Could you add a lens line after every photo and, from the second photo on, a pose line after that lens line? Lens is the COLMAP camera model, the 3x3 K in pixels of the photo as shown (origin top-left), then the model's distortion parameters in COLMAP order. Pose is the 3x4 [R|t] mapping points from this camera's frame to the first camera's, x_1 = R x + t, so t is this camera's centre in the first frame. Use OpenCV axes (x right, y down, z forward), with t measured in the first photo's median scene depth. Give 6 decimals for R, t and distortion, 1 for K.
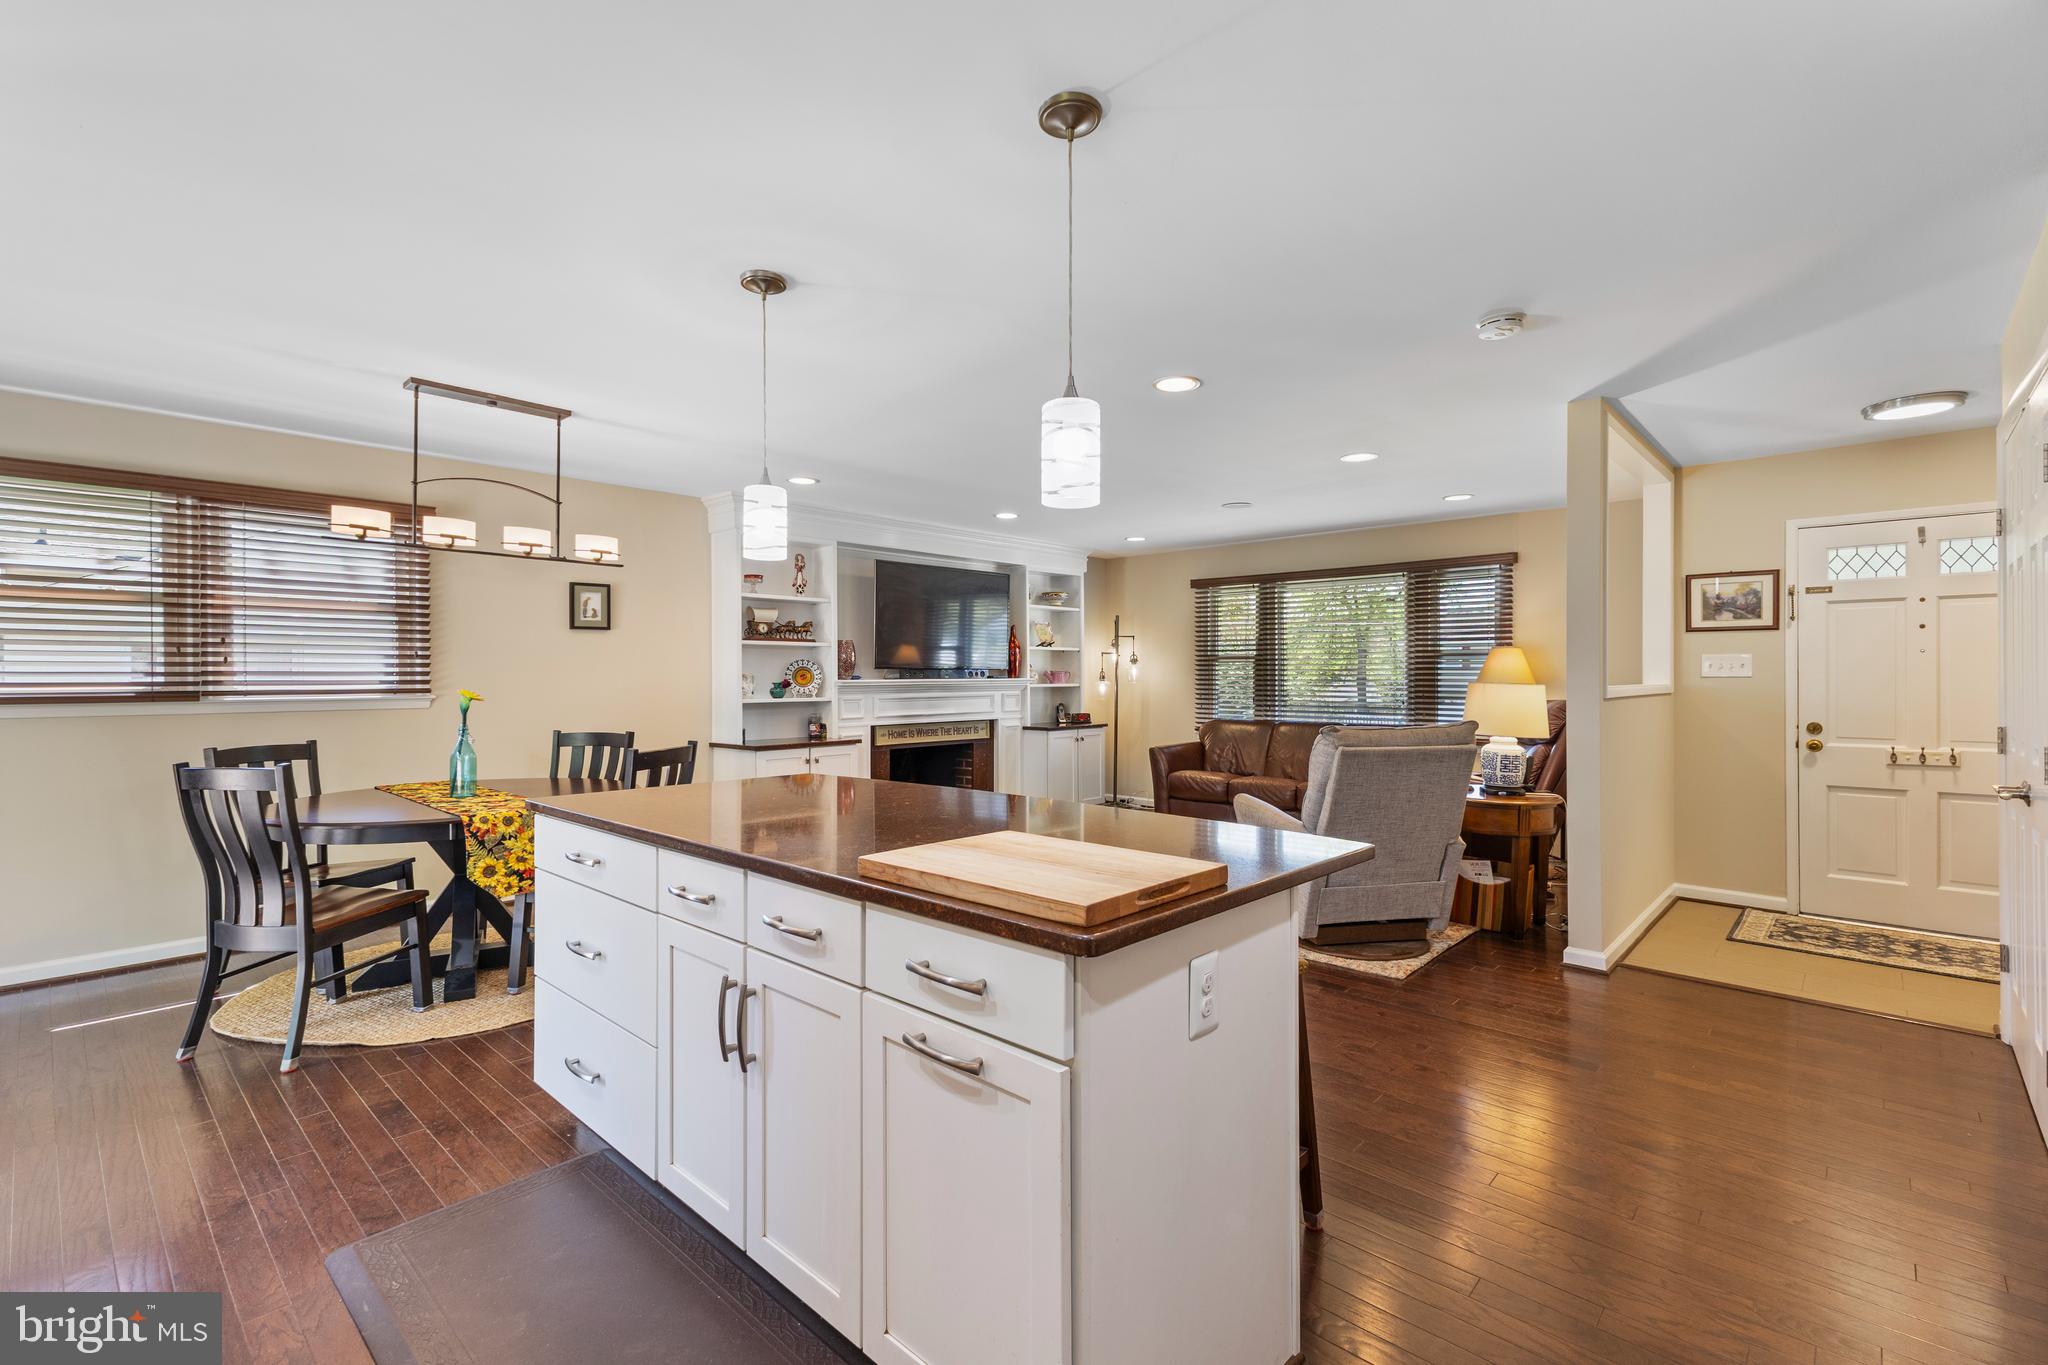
lens RADIAL K [[903.1, 0, 1023.0], [0, 903.1, 676.8], [0, 0, 1]] dist [0.002813, 0.000059]
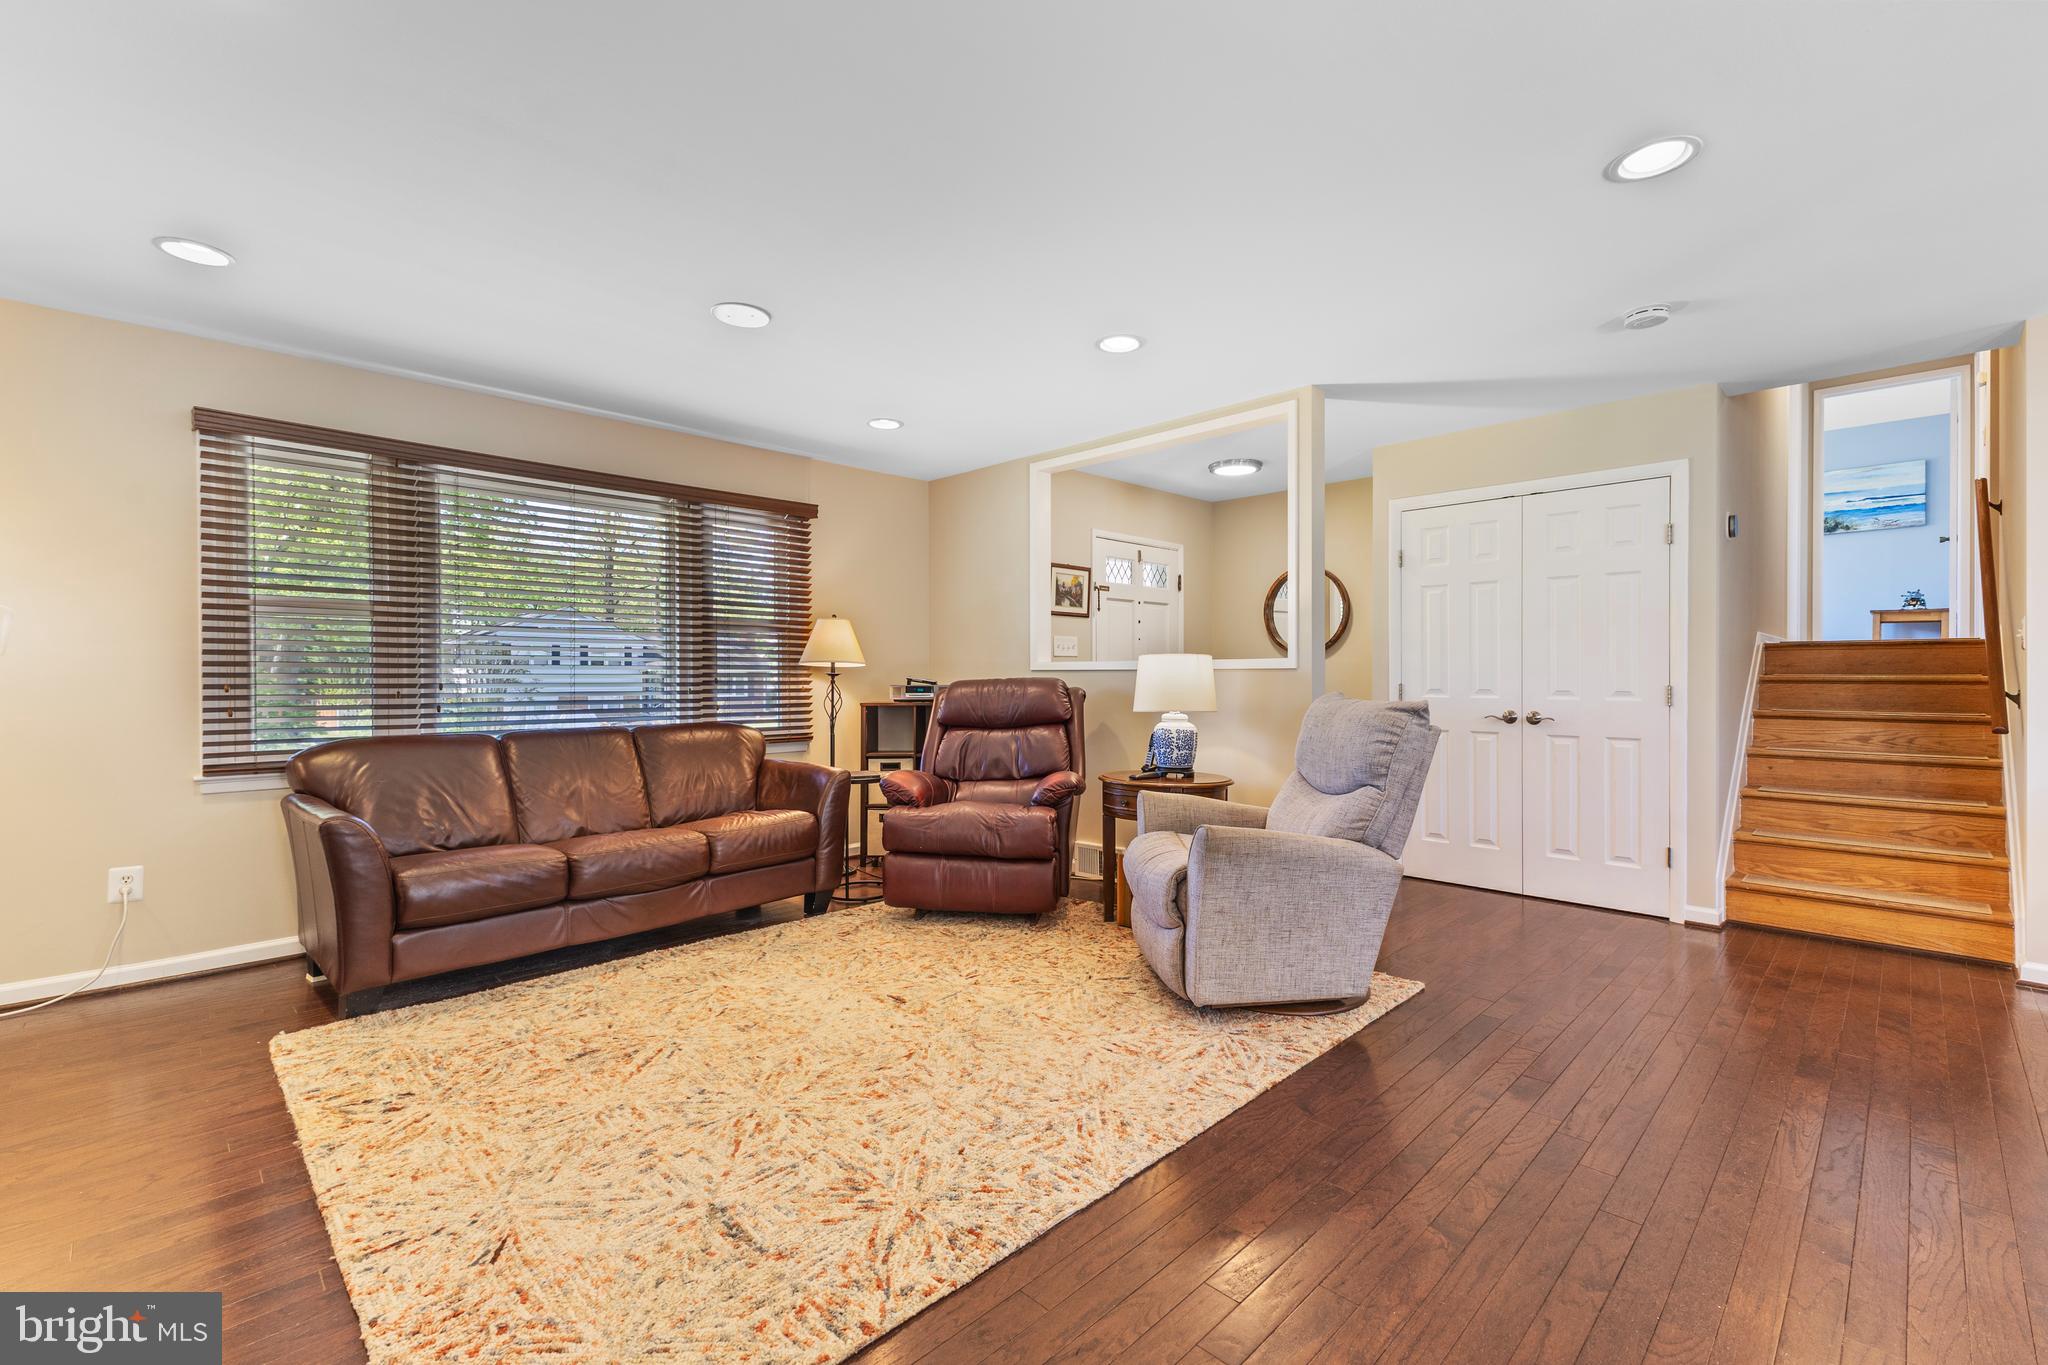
lens RADIAL K [[882.5, 0, 1026.3], [0, 882.5, 678.6], [0, 0, 1]] dist [0.014094, -0.004854]
pose [[0.040295, -0.002482, 0.999185, -0.263444], [0.001603, 0.999996, 0.002419, 0.019807], [-0.999187, 0.001504, 0.040299, 0.794083]]
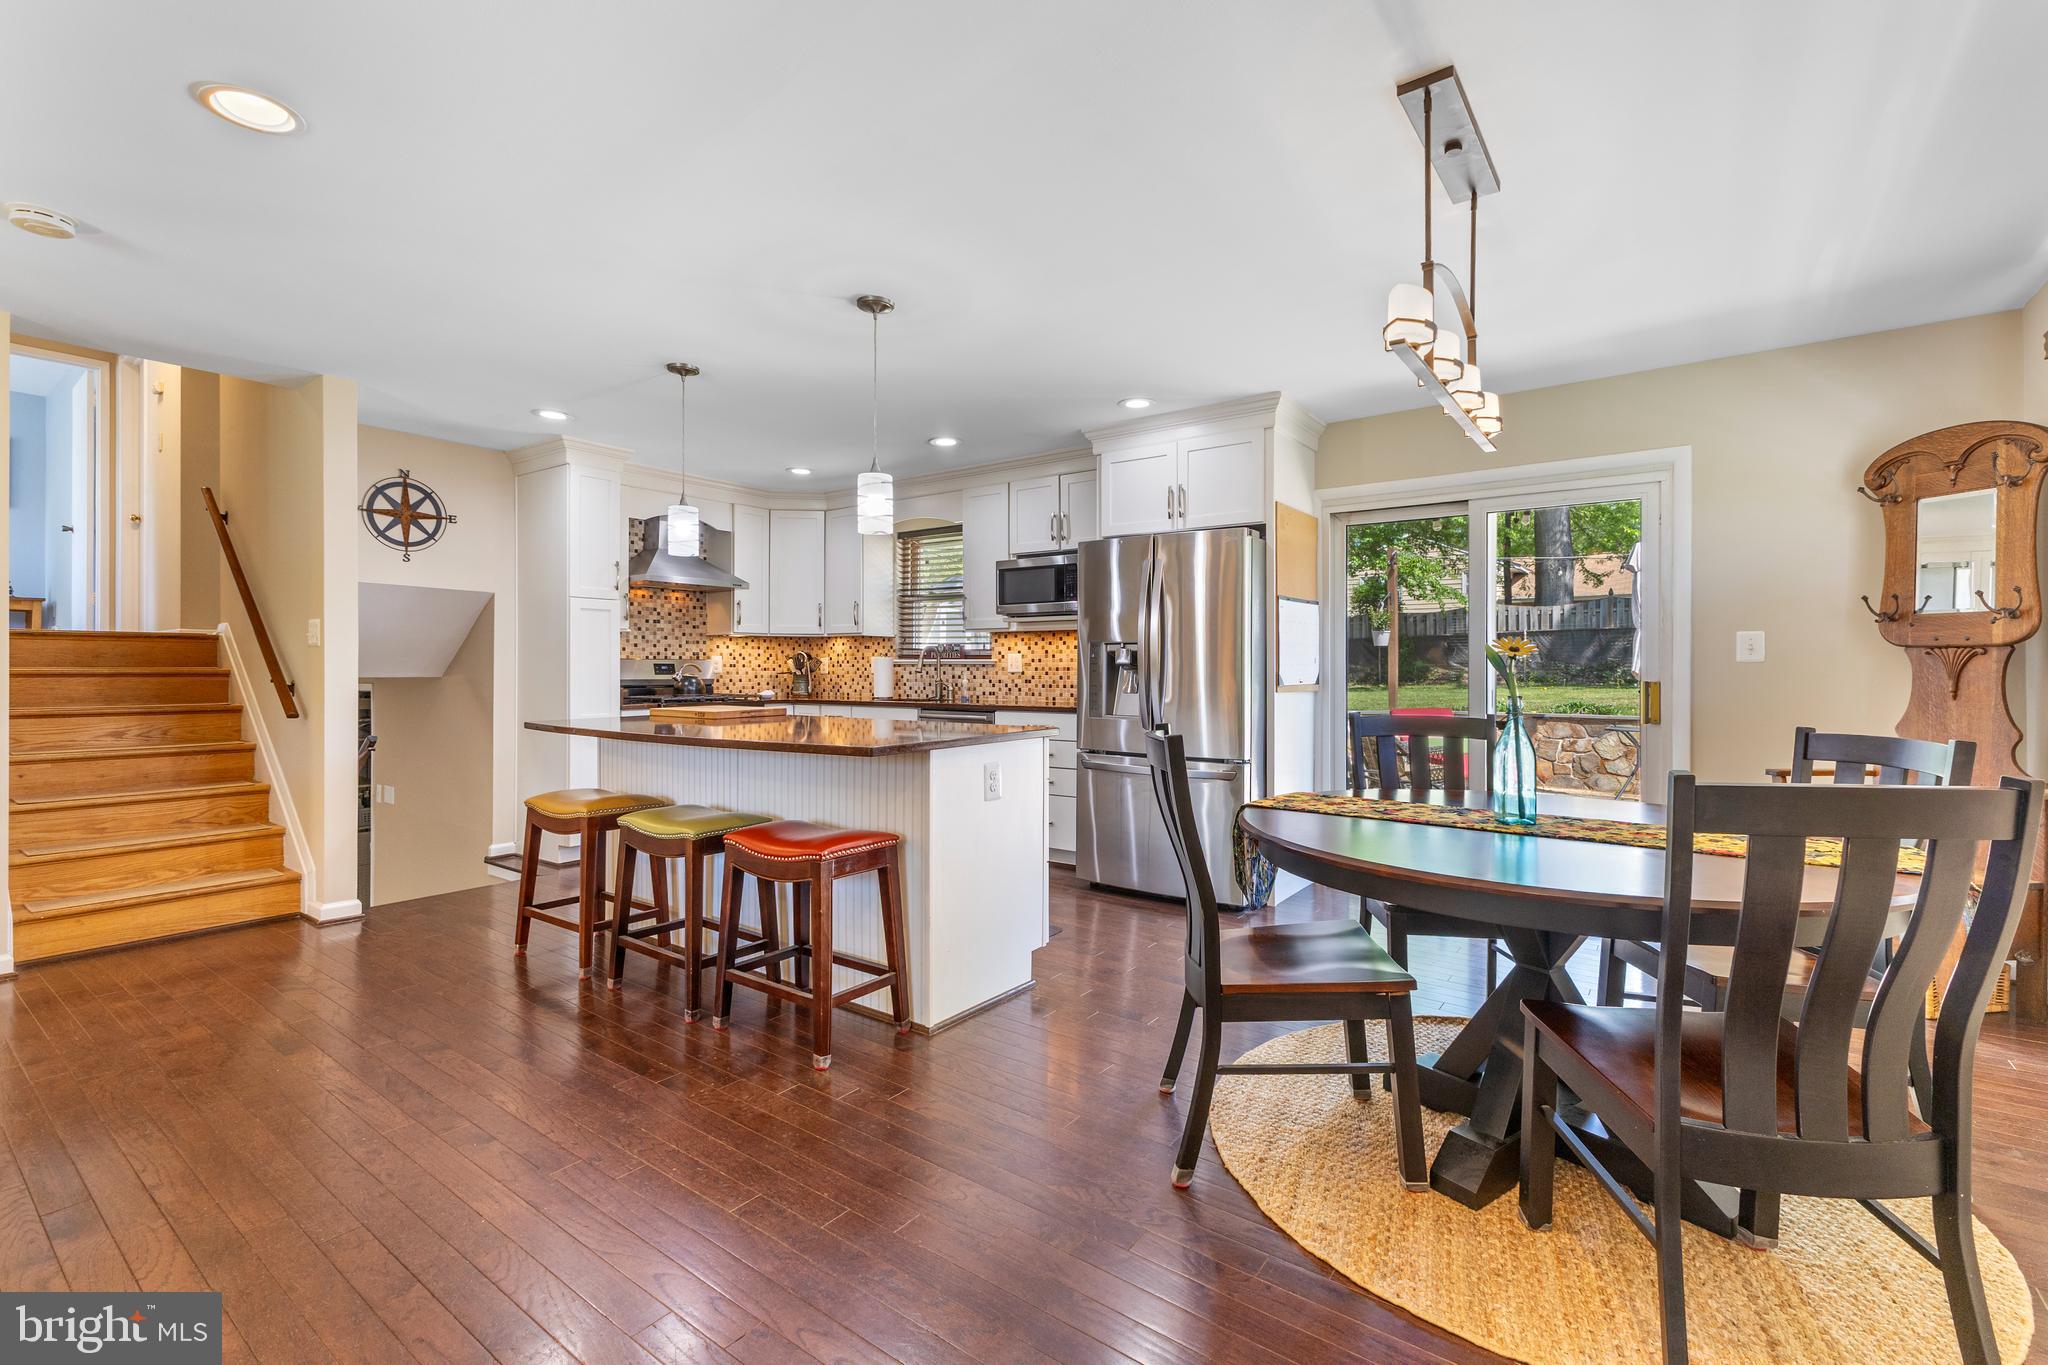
lens RADIAL K [[882.5, 0, 1031.1], [0, 882.5, 668.5], [0, 0, 1]] dist [0.014094, -0.004854]
pose [[-0.993411, 0.001462, -0.114600, -0.148695], [0.001119, 0.999995, 0.003054, 0.018838], [0.114603, 0.002905, -0.993407, 0.912654]]
